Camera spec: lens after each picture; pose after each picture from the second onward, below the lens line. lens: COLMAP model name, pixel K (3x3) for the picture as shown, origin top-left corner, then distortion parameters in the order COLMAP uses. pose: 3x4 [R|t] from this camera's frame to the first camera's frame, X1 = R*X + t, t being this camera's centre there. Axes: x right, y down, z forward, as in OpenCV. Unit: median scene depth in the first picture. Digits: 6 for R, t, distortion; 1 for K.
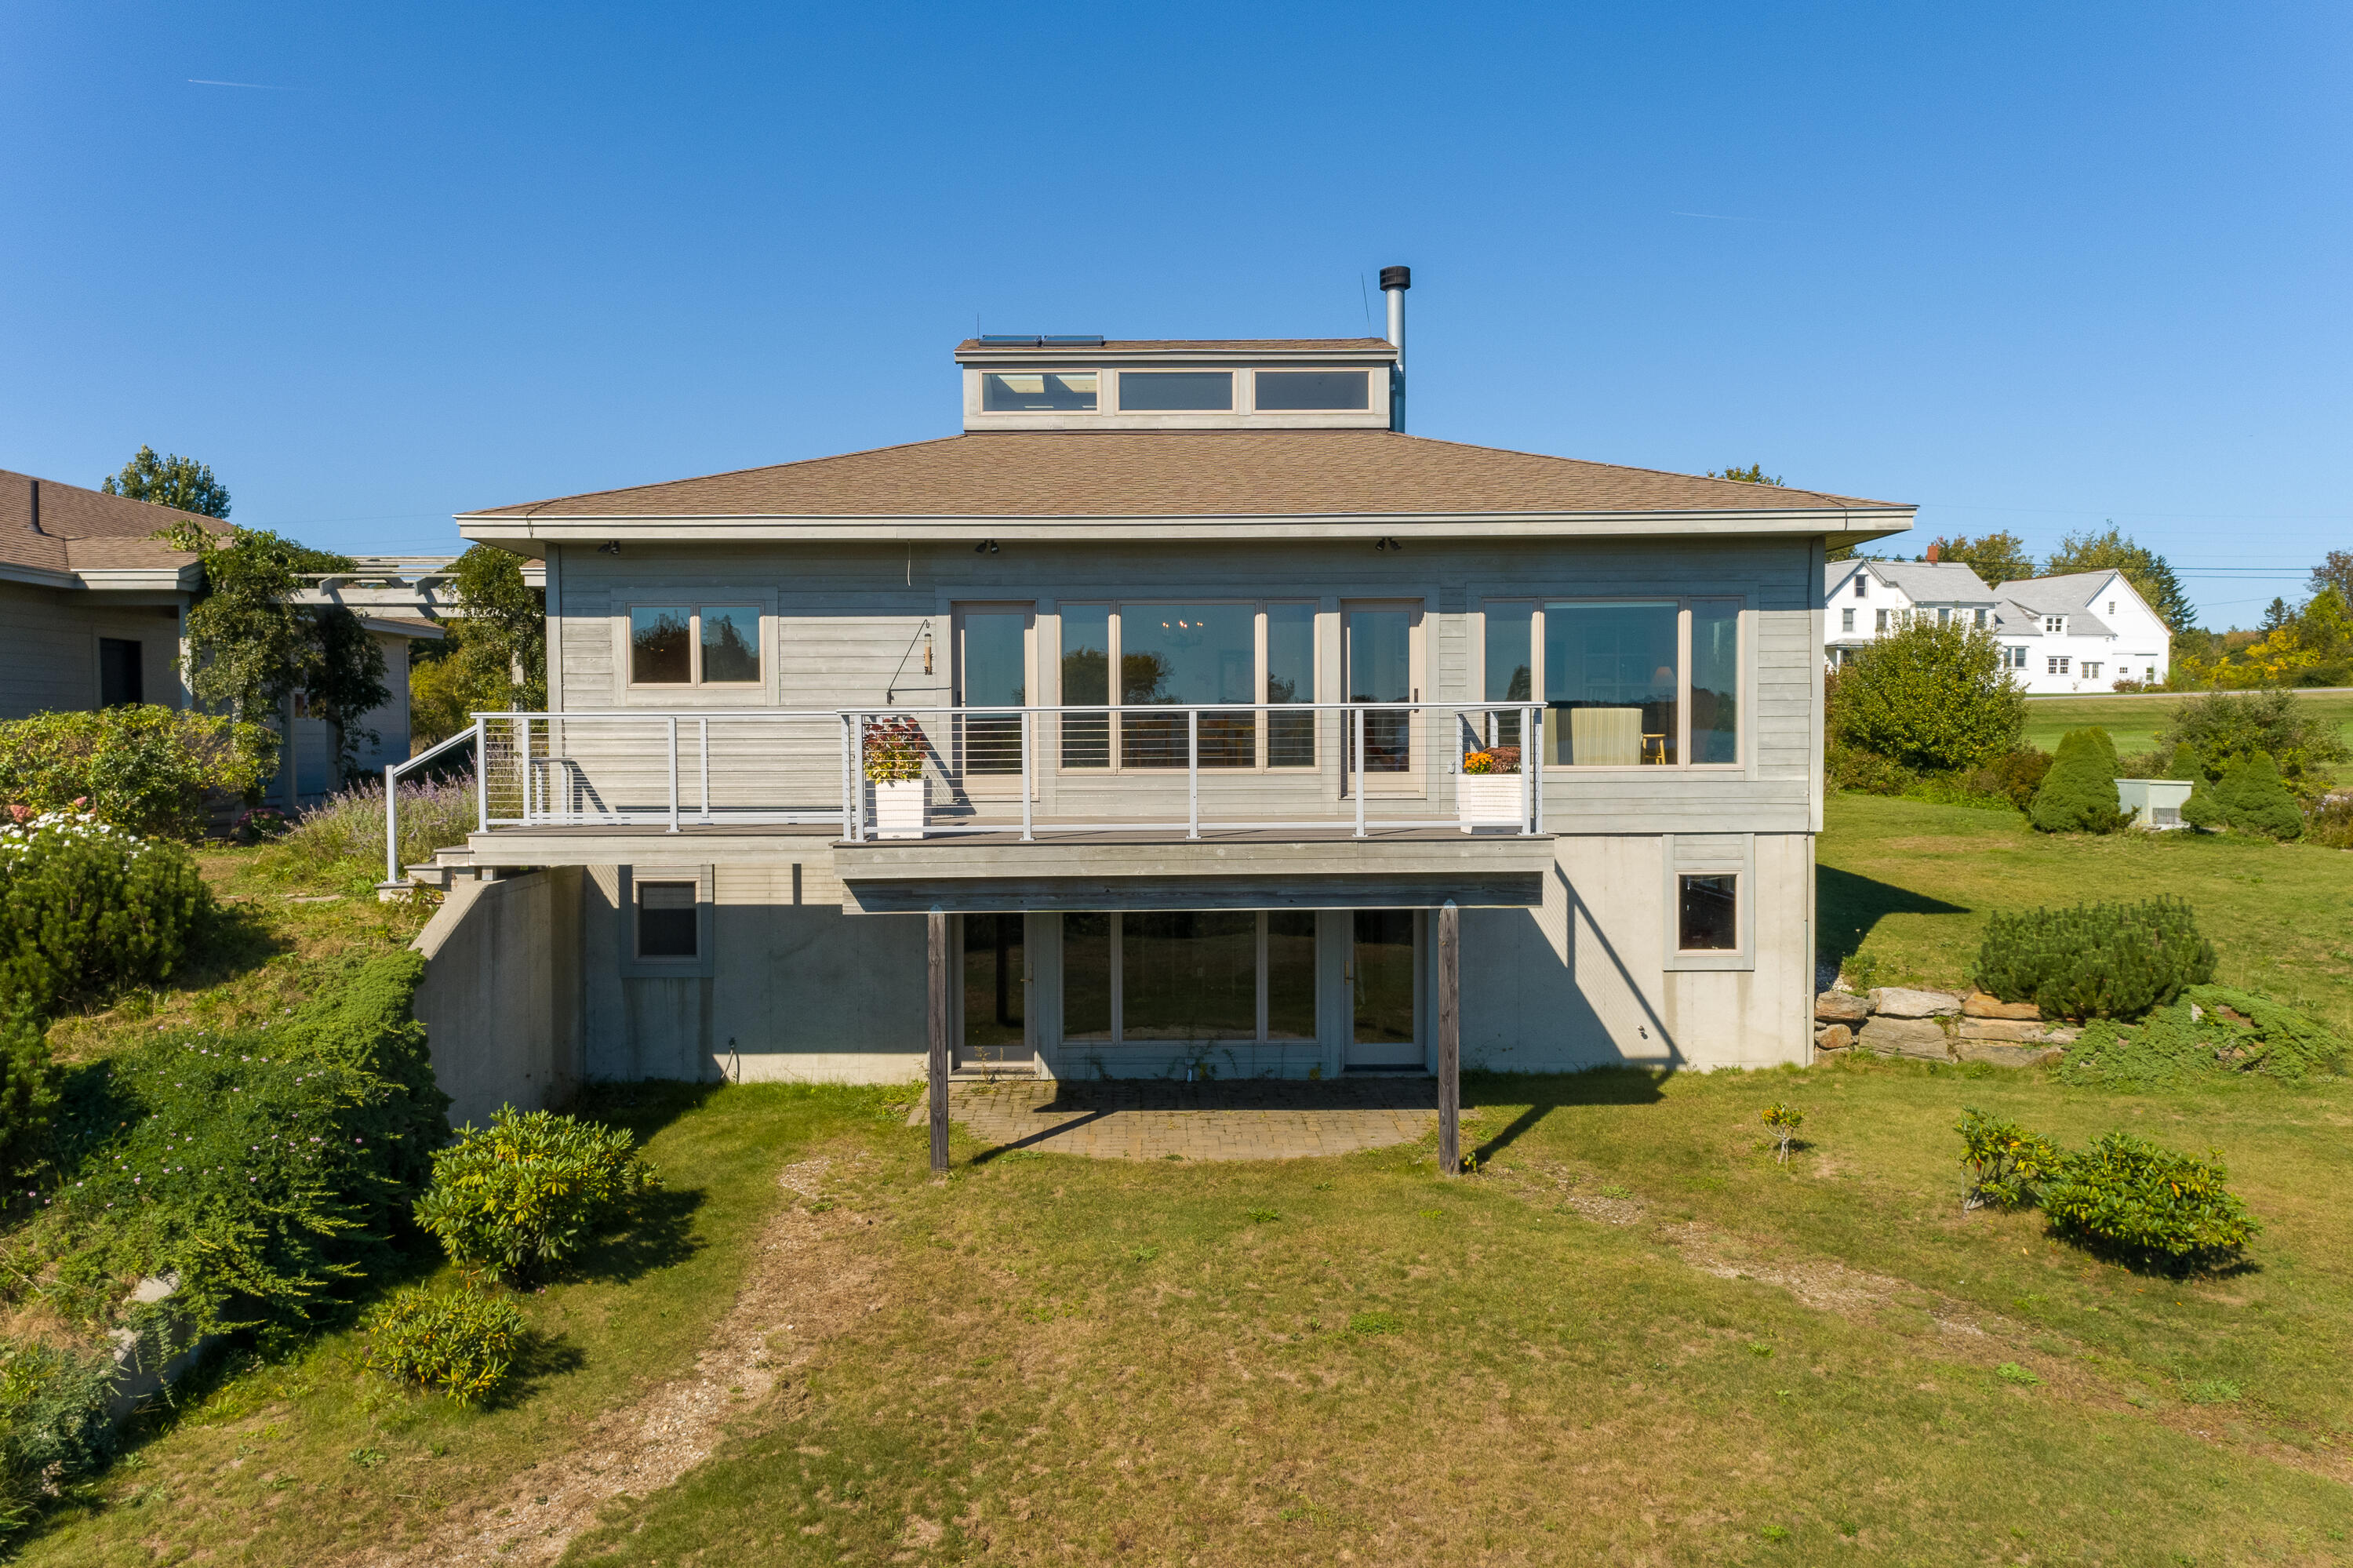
lens RADIAL K [[1595.9, 0, 1168.4], [0, 1595.9, 808.5], [0, 0, 1]] dist [0.026617, 0.021562]
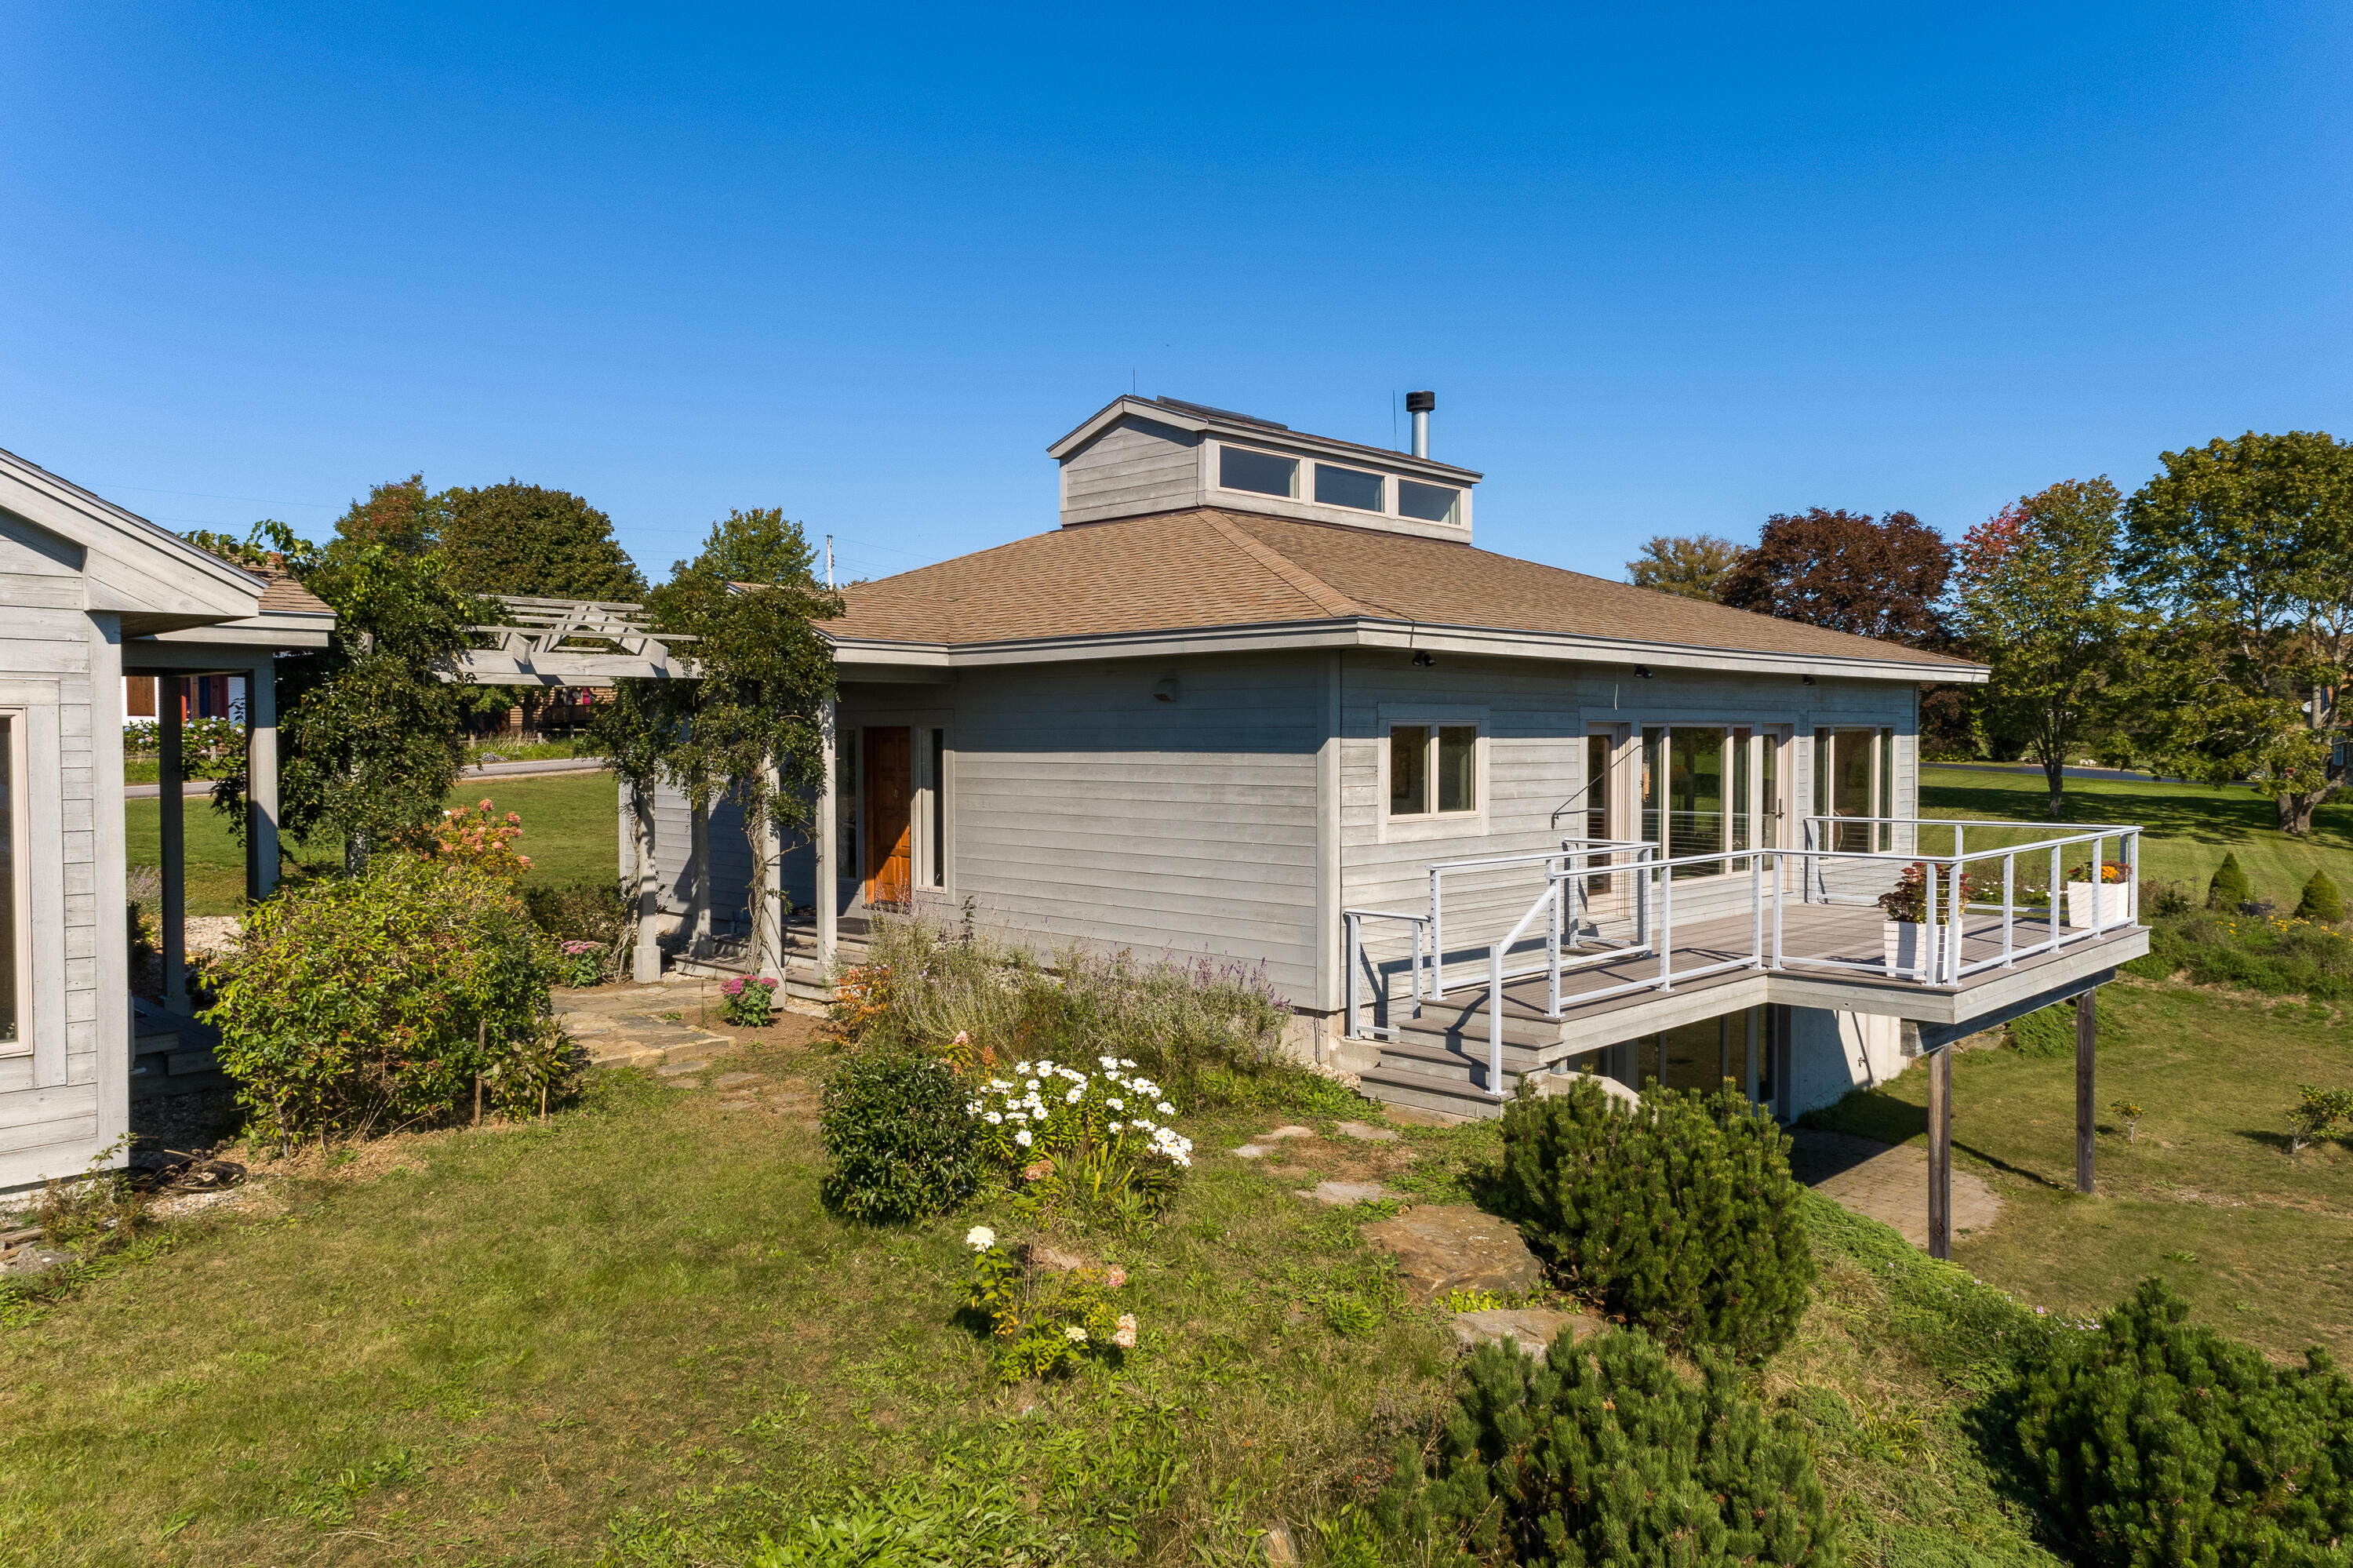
lens RADIAL K [[1595.9, 0, 1168.4], [0, 1595.9, 808.5], [0, 0, 1]] dist [0.026617, 0.021562]
pose [[0.717010, -0.025889, 0.696582, -1.001673], [0.032241, 0.999472, 0.003960, -0.088582], [-0.696317, 0.019619, 0.717466, 0.472900]]
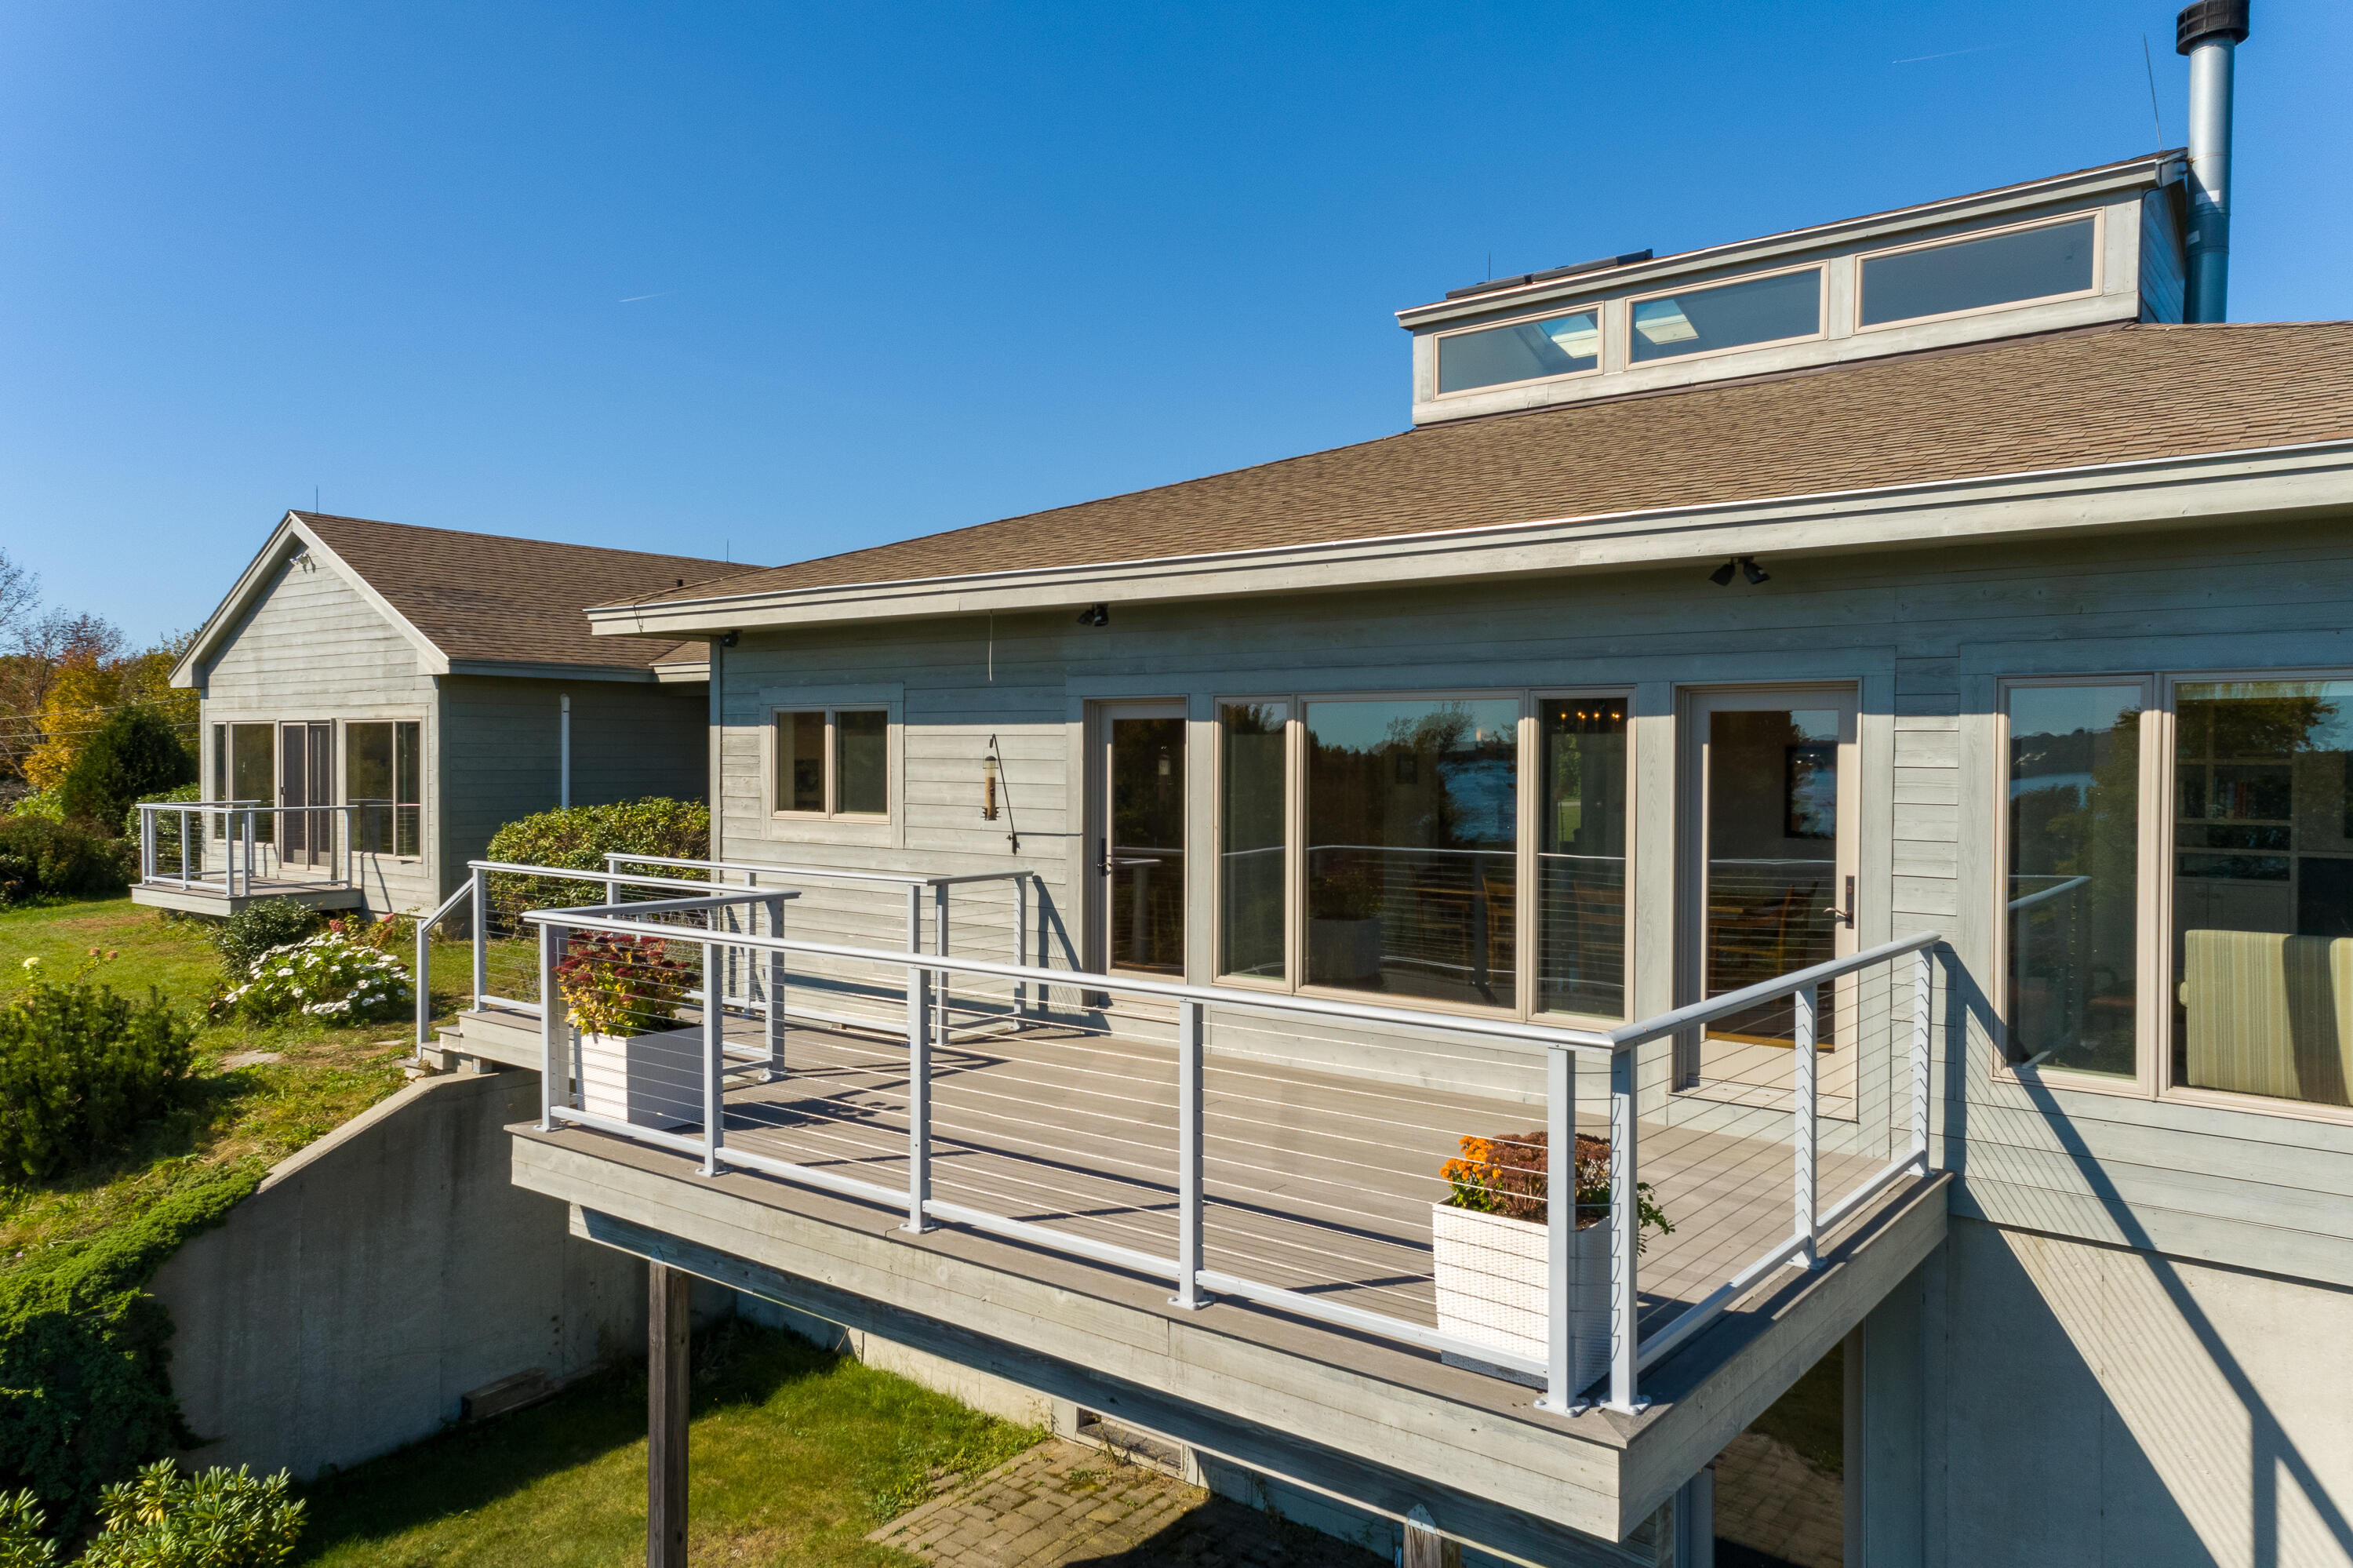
lens RADIAL K [[1585.8, 0, 1176.5], [0, 1585.8, 784.0], [0, 0, 1]] dist [-0.000924, 0.052535]
pose [[0.771989, 0.023763, -0.635191, 0.297699], [-0.038966, 0.999191, -0.009978, -0.090567], [0.634440, 0.032454, 0.772291, 0.529087]]
